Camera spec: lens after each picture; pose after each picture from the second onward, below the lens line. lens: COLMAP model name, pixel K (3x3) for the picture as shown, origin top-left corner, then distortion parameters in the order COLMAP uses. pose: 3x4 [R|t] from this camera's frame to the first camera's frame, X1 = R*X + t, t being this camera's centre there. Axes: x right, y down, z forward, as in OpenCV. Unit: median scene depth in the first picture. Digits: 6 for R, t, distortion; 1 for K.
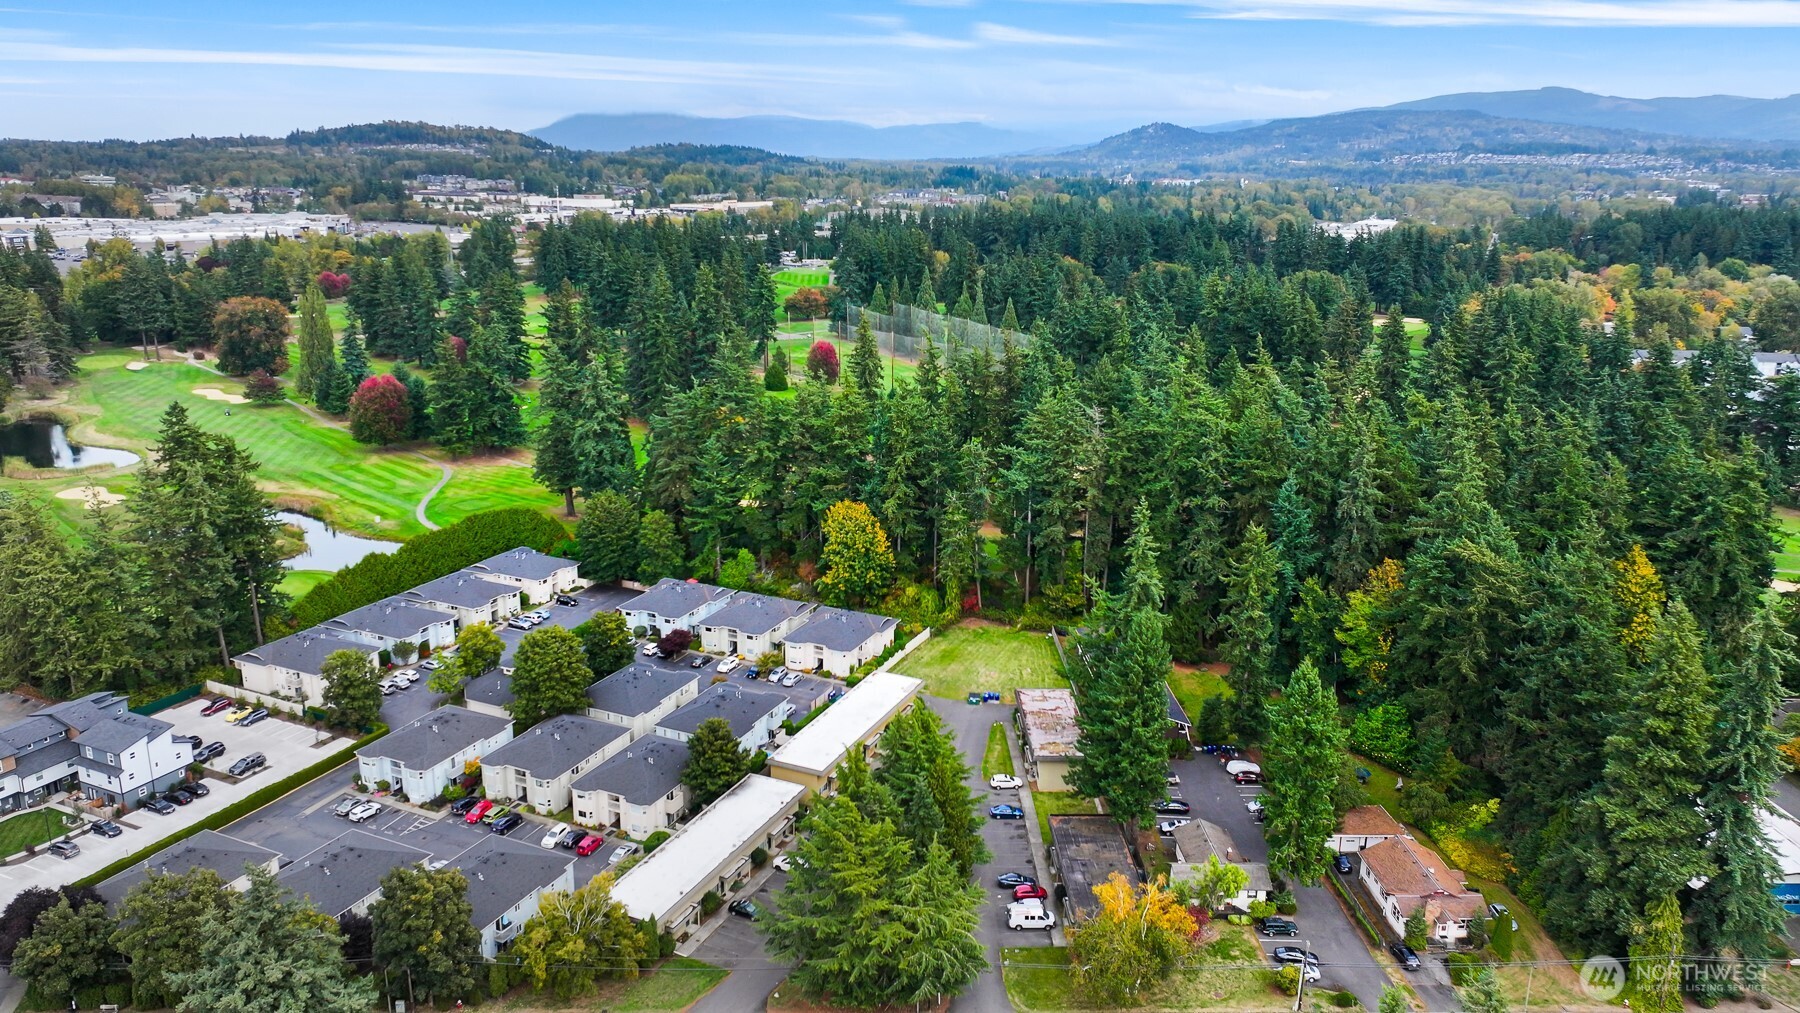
lens RADIAL K [[1223.3, 0, 900.0], [0, 1223.3, 506.5], [0, 0, 1]] dist [0.009823, -0.001426]
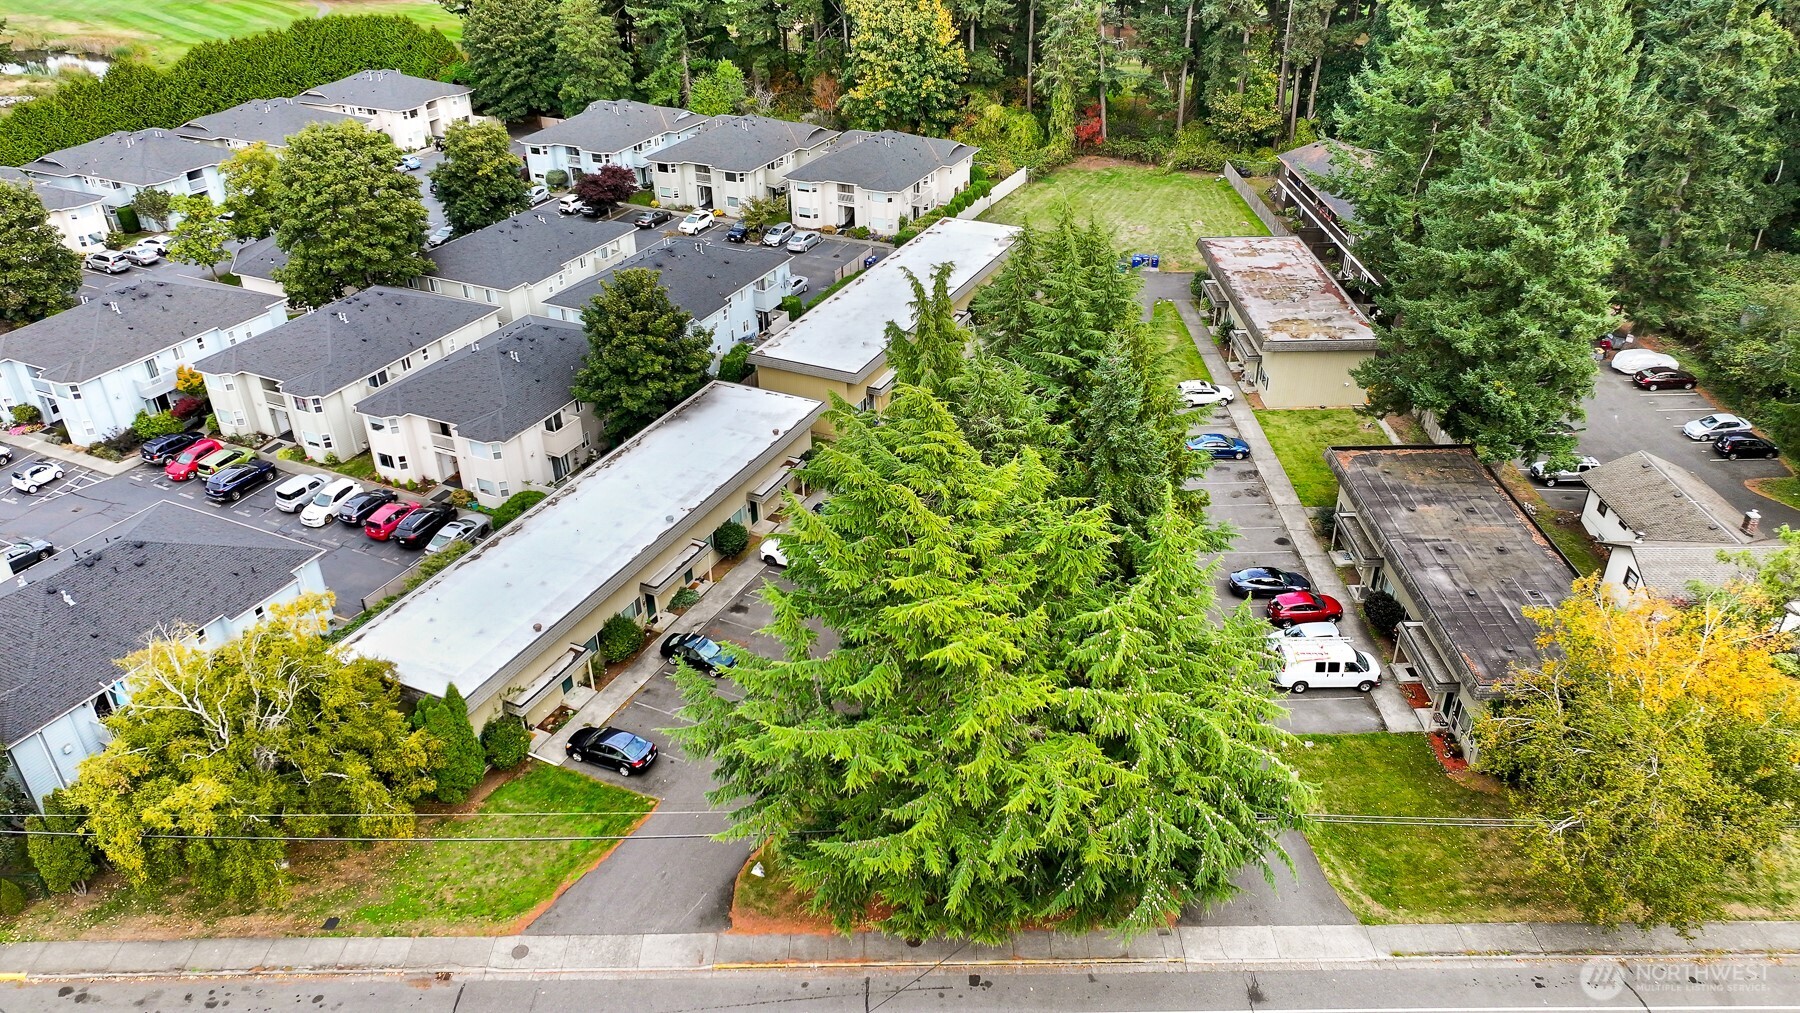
lens RADIAL K [[1223.3, 0, 900.0], [0, 1223.3, 506.5], [0, 0, 1]] dist [0.009823, -0.001426]
pose [[0.999384, -0.012902, -0.032645, -0.028505], [0.021228, 0.962810, 0.269343, 0.129101], [0.027956, -0.269870, 0.962491, 0.482118]]
